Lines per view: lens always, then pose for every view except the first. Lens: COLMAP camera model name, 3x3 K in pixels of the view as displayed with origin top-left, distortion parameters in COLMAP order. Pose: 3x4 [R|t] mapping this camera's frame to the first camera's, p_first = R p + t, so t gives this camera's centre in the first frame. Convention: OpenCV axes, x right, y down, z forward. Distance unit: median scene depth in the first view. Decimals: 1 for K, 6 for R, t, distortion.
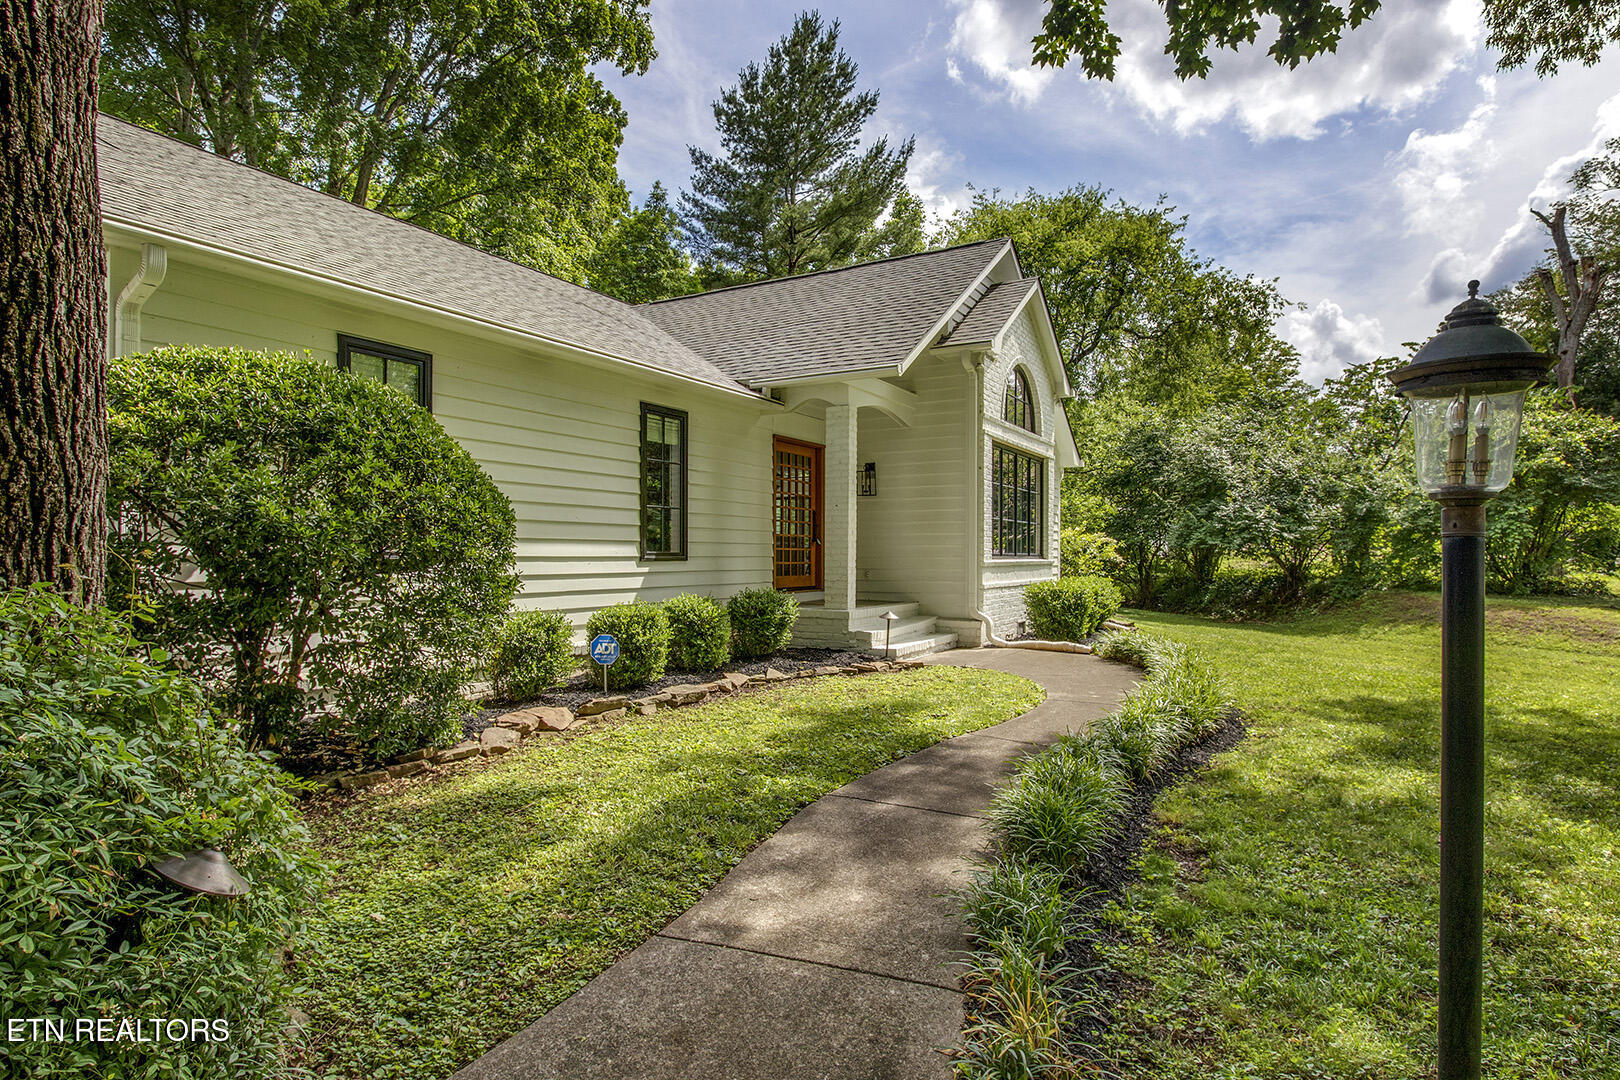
lens RADIAL K [[867.1, 0, 798.8], [0, 867.1, 553.8], [0, 0, 1]] dist [-0.004922, -0.000121]
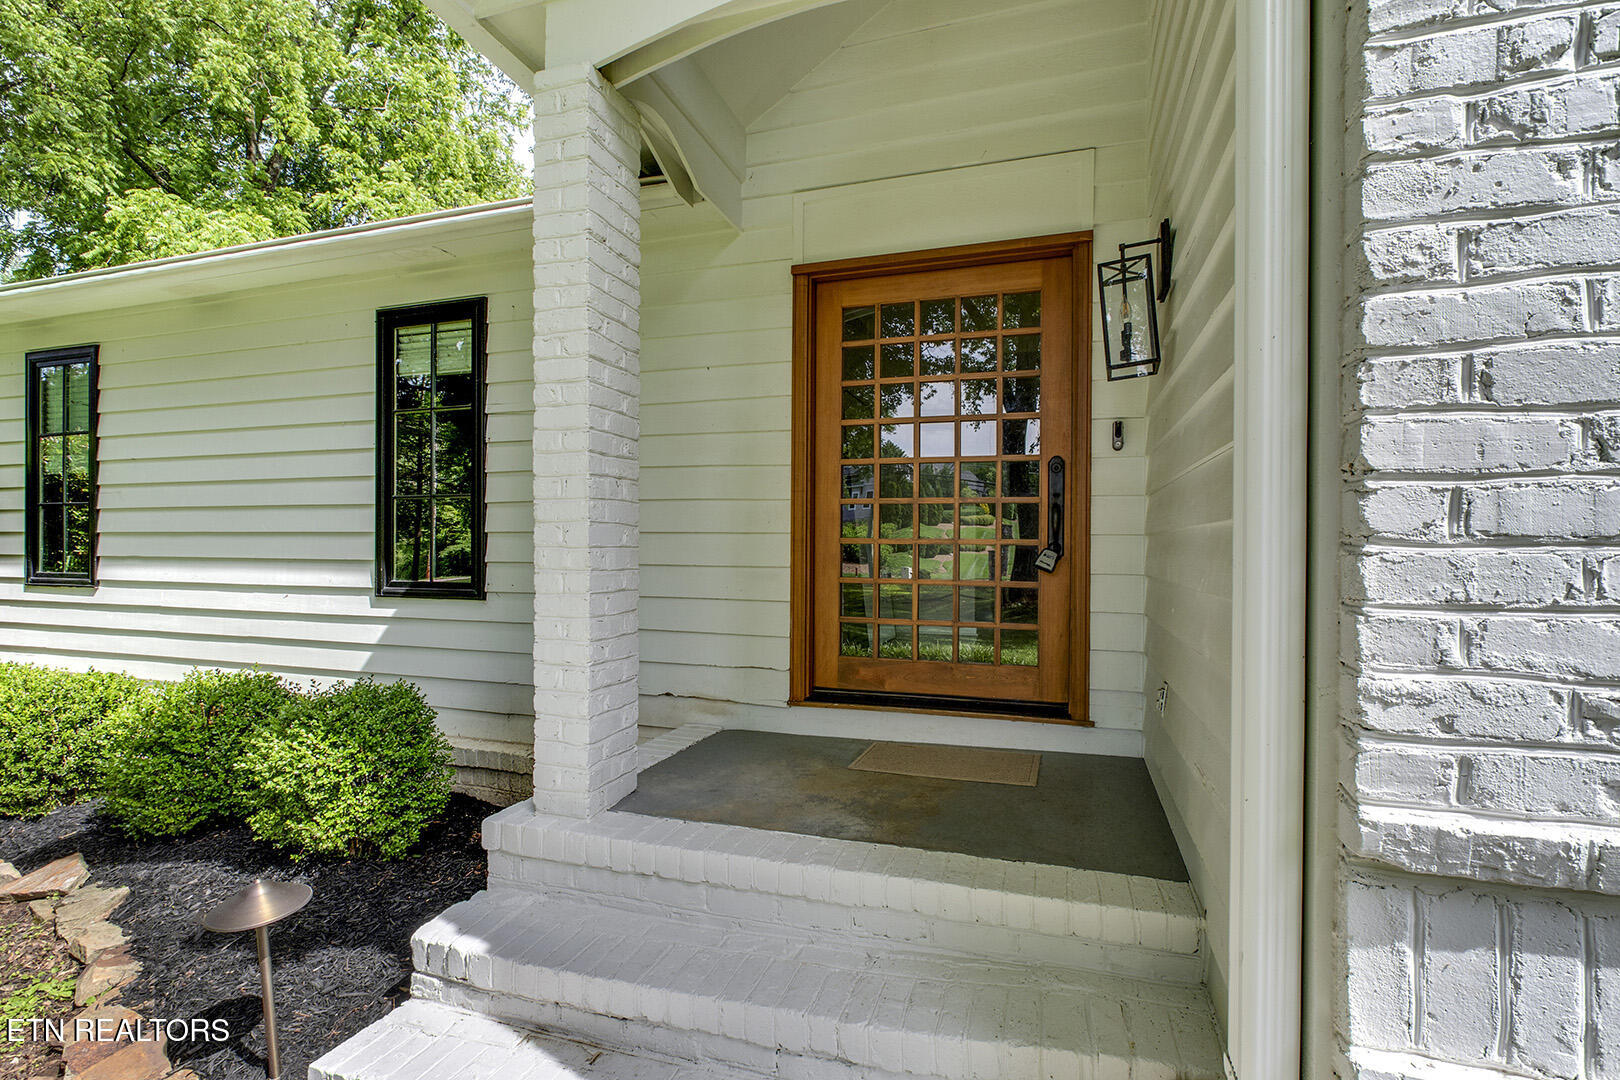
lens RADIAL K [[744.1, 0, 815.7], [0, 744.1, 549.3], [0, 0, 1]] dist [-0.011275, -0.000121]
pose [[0.215929, -0.001785, -0.976407, 0.271964], [-0.007981, 0.999962, -0.003593, -0.017671], [0.976376, 0.008569, 0.215907, 0.923406]]
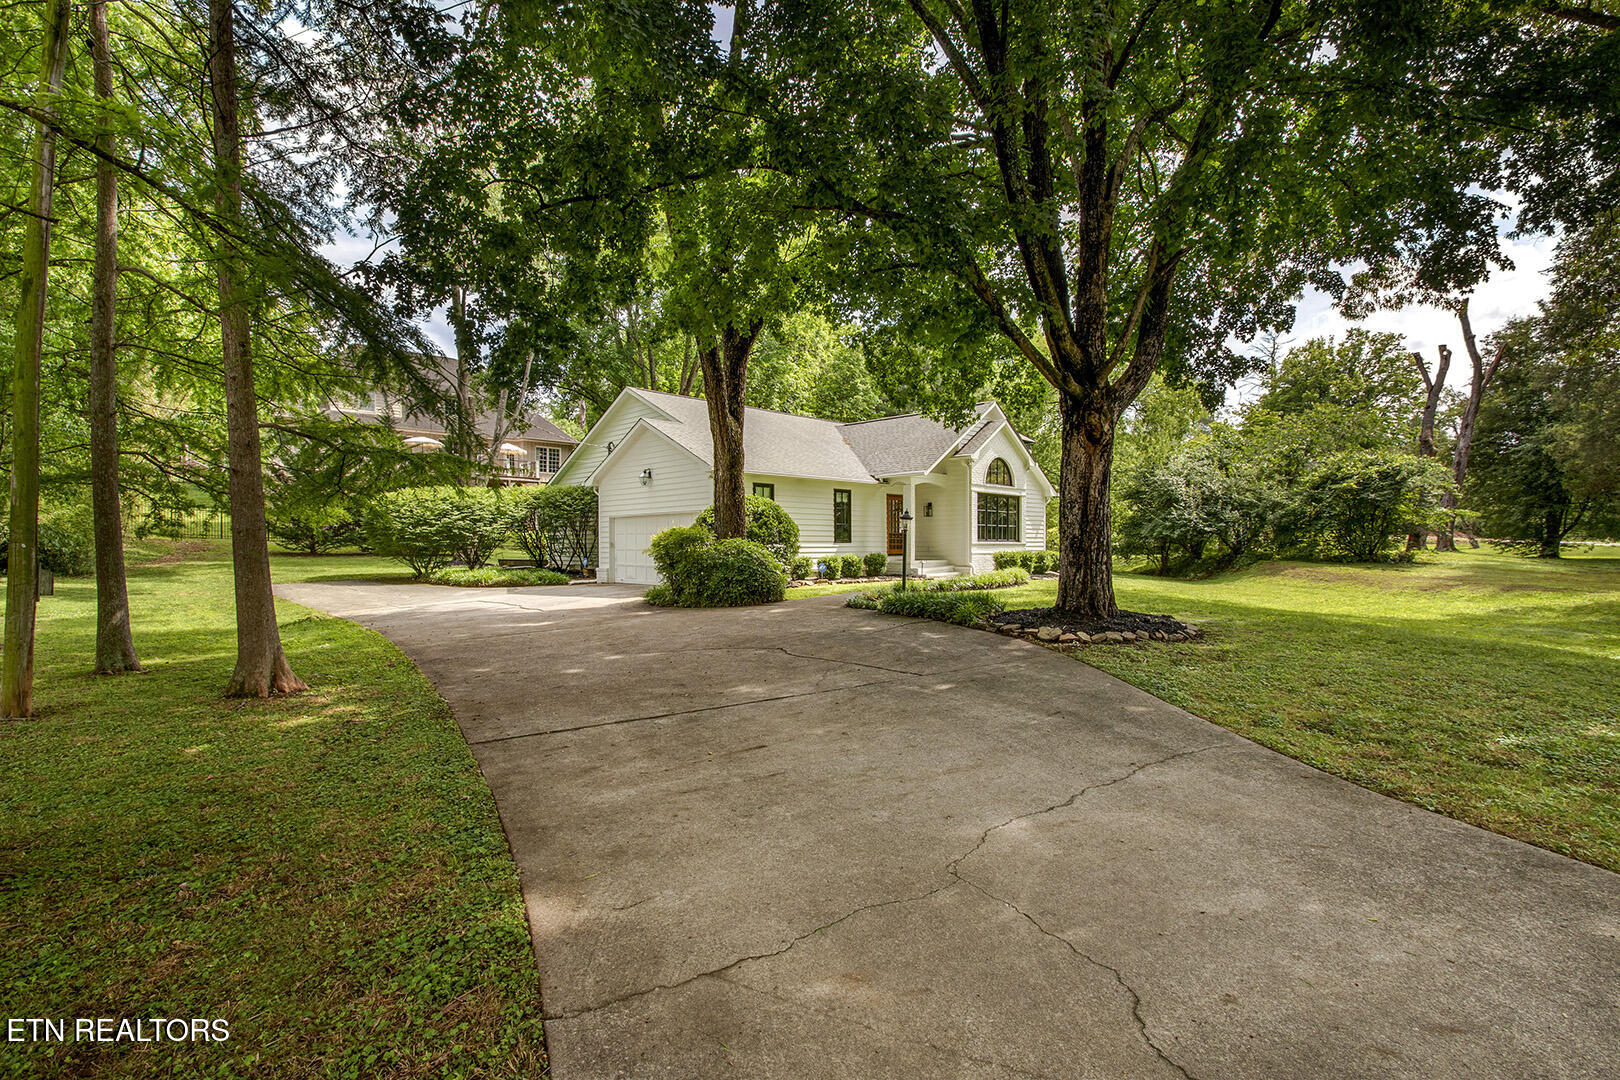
lens RADIAL K [[744.1, 0, 815.7], [0, 744.1, 549.3], [0, 0, 1]] dist [-0.011275, -0.000121]
pose [[0.971822, -0.006536, -0.235624, 0.280137], [0.007446, 0.999968, 0.002971, 0.017642], [0.235597, -0.004642, 0.971840, -1.175768]]
